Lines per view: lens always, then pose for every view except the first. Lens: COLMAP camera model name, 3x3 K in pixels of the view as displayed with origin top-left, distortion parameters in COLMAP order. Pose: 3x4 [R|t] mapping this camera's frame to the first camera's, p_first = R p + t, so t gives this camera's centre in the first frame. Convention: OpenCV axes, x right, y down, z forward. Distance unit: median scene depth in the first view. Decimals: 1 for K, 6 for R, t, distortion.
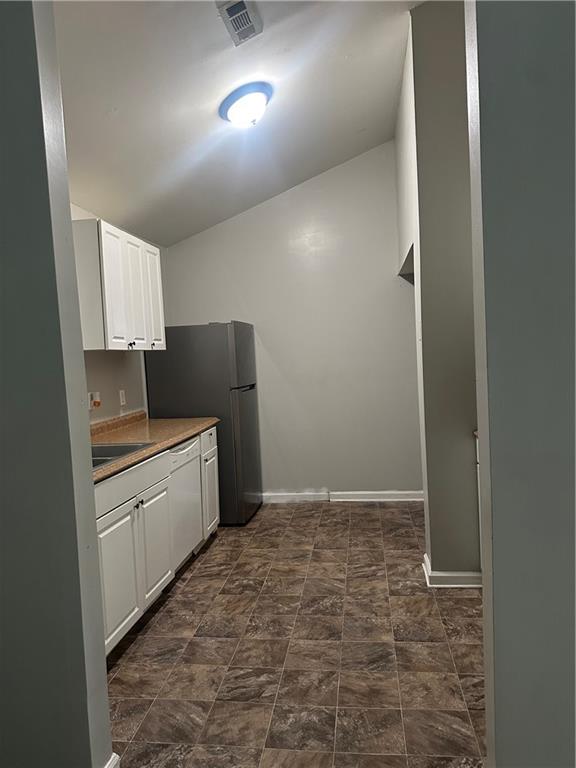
lens RADIAL K [[546.4, 0, 290.1], [0, 546.4, 382.2], [0, 0, 1]] dist [0.048087, -0.051366]
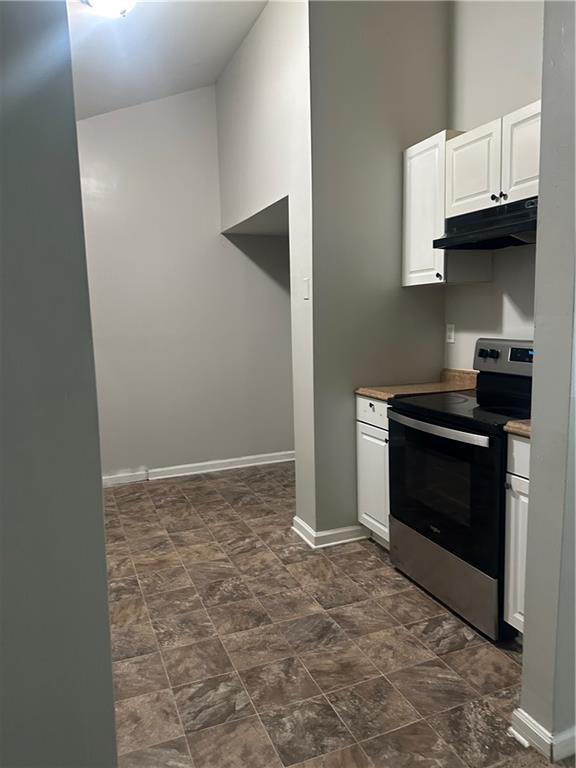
lens RADIAL K [[546.4, 0, 272.8], [0, 546.4, 375.5], [0, 0, 1]] dist [0.048087, -0.051366]
pose [[0.876233, -0.033438, 0.480726, -0.279998], [0.016157, 0.999067, 0.040042, 0.019462], [-0.481616, -0.027319, 0.875956, 0.179793]]
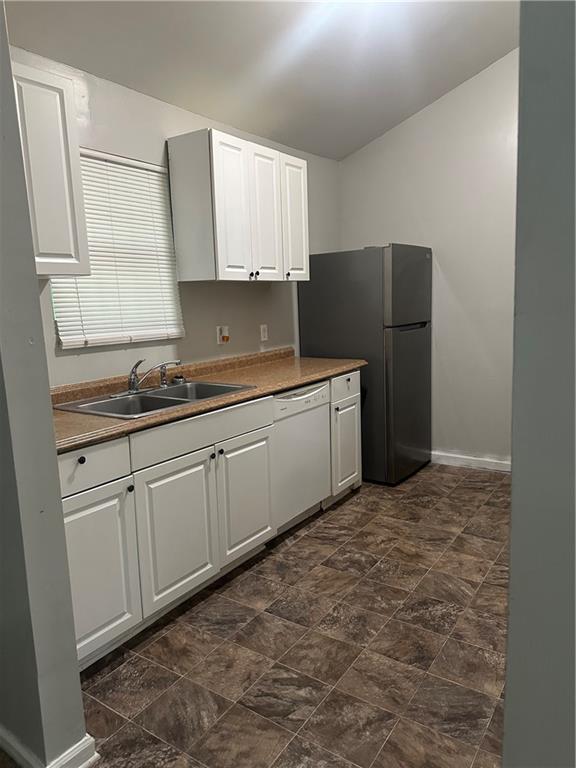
lens RADIAL K [[546.4, 0, 284.0], [0, 546.4, 380.2], [0, 0, 1]] dist [0.048087, -0.051366]
pose [[0.891898, 0.078945, -0.445292, 0.186939], [-0.026415, 0.992058, 0.122972, -0.008873], [0.451464, -0.097917, 0.886900, 0.241524]]
